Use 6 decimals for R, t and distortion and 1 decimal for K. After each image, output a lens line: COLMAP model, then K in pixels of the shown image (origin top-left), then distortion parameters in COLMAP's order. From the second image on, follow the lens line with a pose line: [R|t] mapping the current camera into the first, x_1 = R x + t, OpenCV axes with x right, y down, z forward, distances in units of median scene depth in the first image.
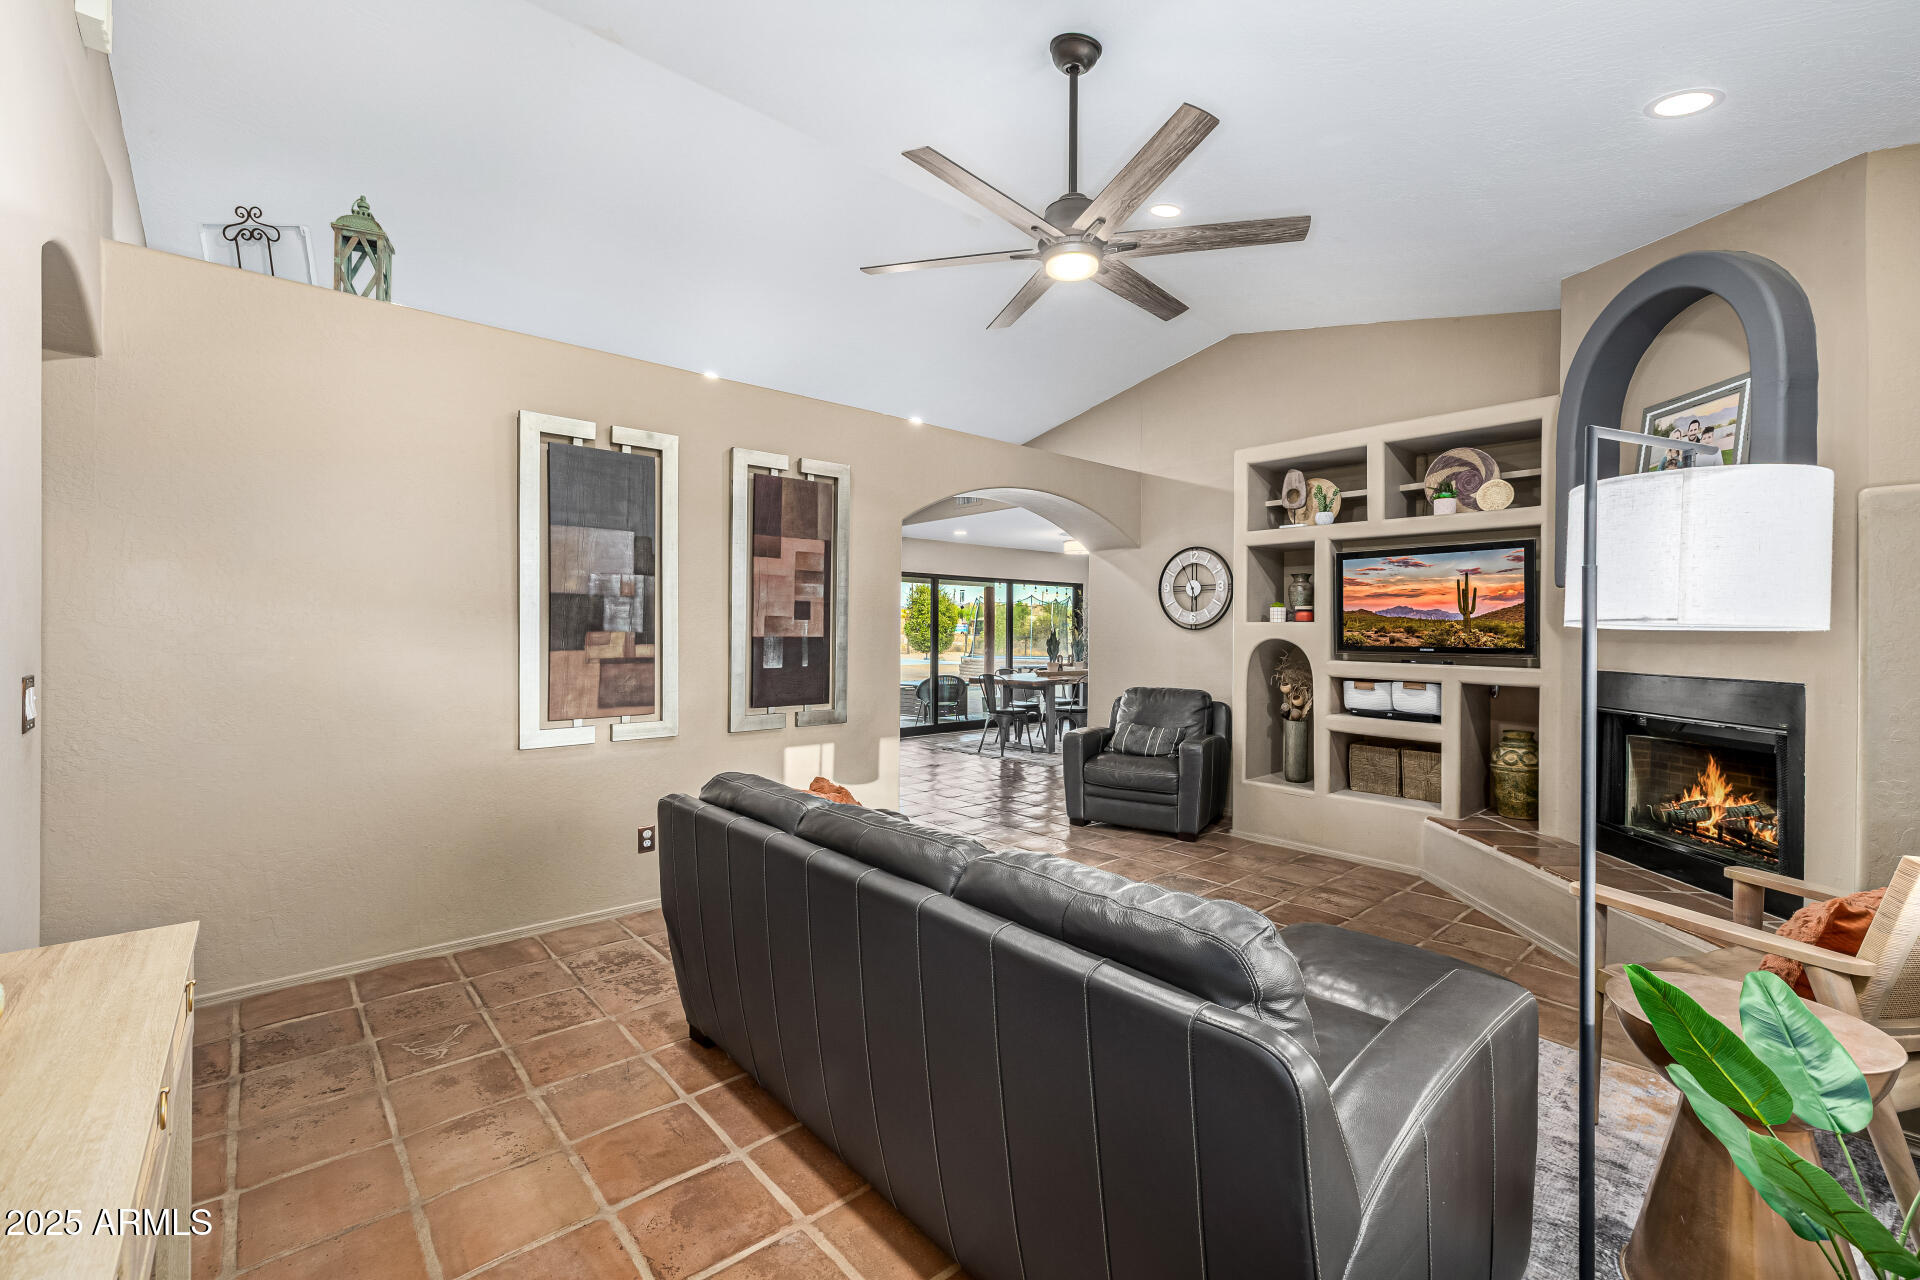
lens RADIAL K [[803.8, 0, 949.5], [0, 803.8, 625.4], [0, 0, 1]] dist [0.004045, -0.000313]
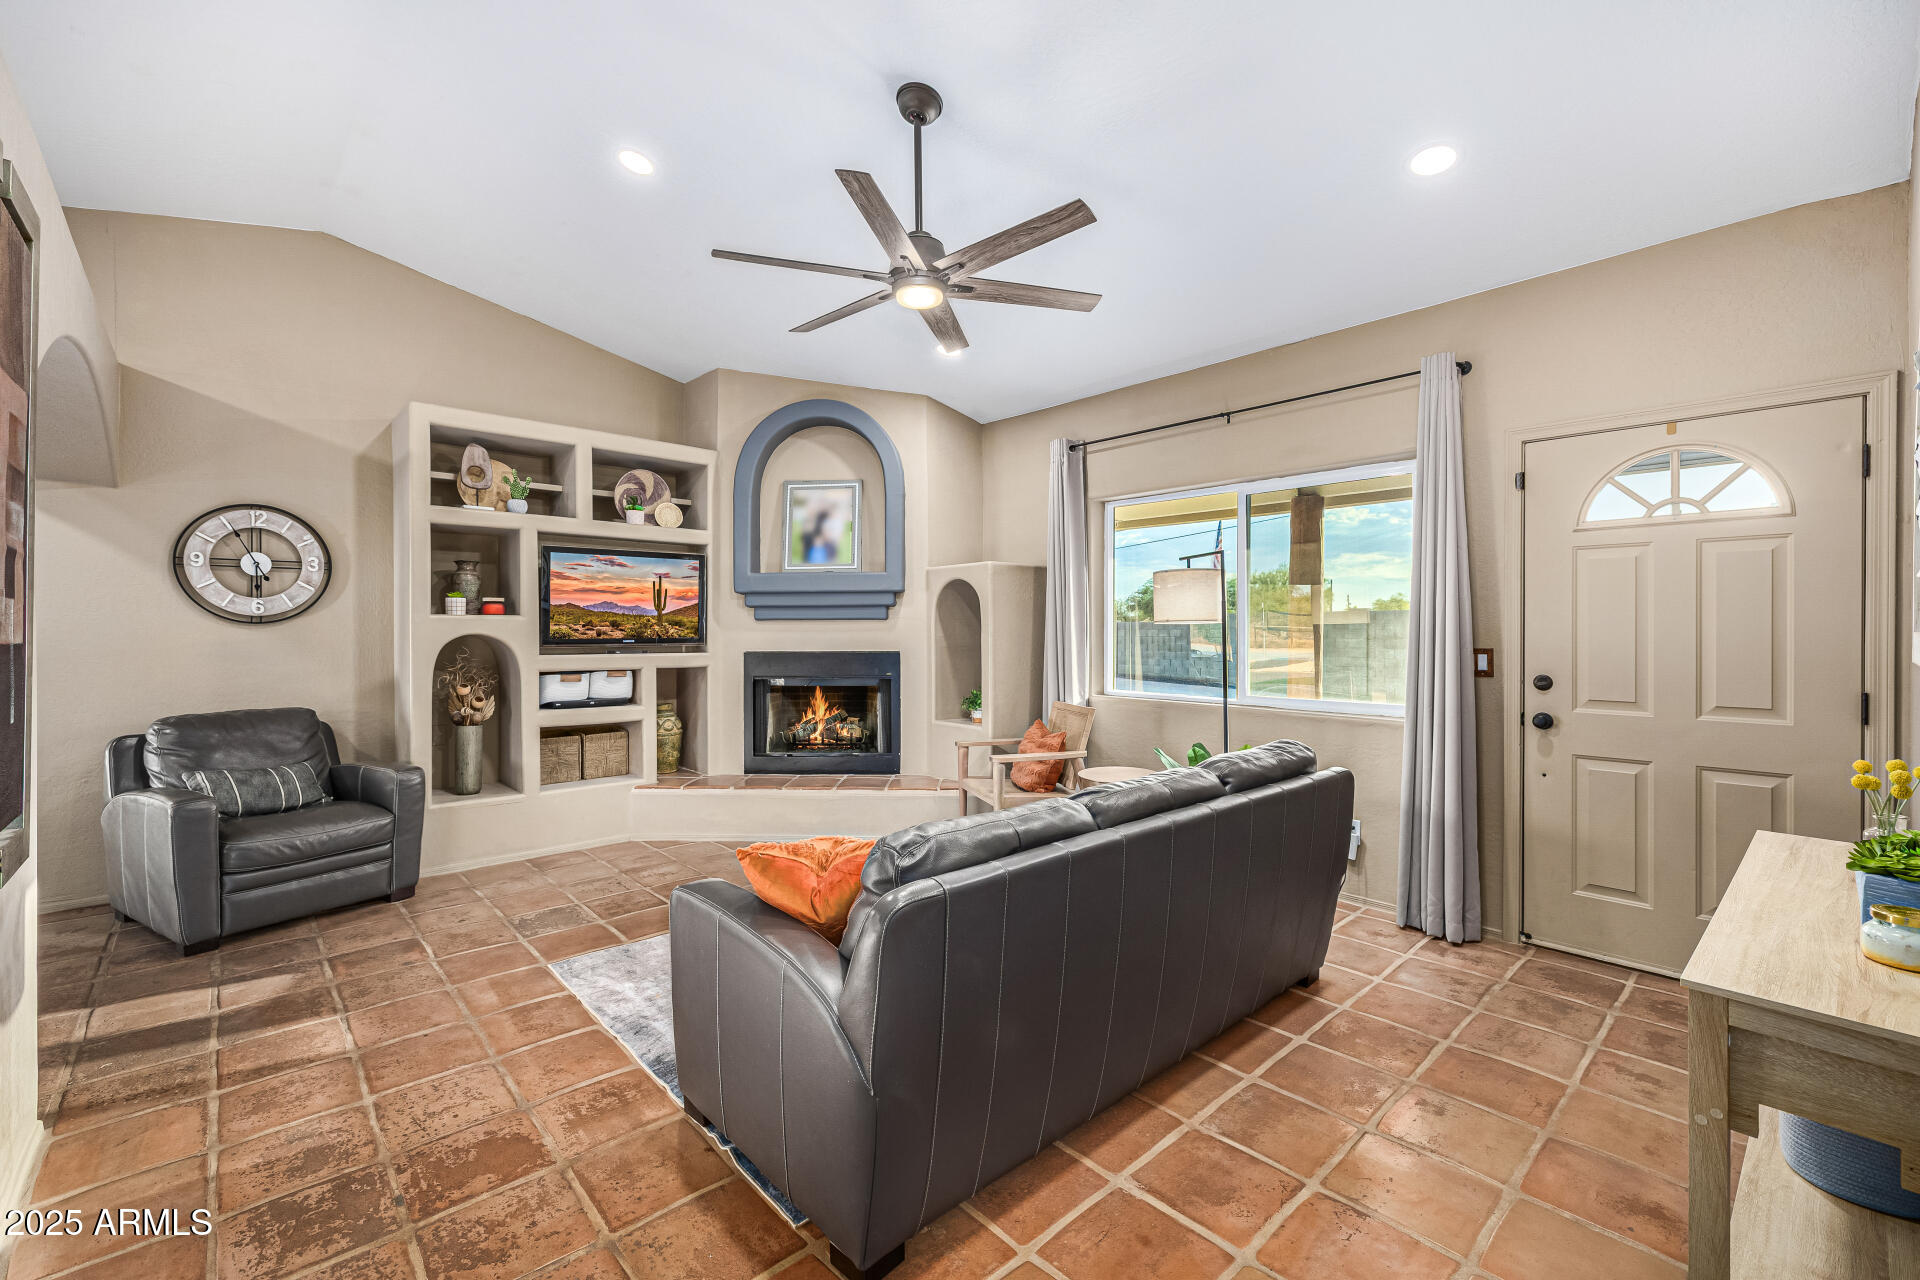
lens RADIAL K [[803.8, 0, 958.3], [0, 803.8, 624.4], [0, 0, 1]] dist [0.004045, -0.000313]
pose [[-0.022993, -0.001994, 0.999734, -0.547937], [-0.005044, 0.999986, 0.001878, 0.002228], [-0.999723, -0.005000, -0.023003, 0.554820]]
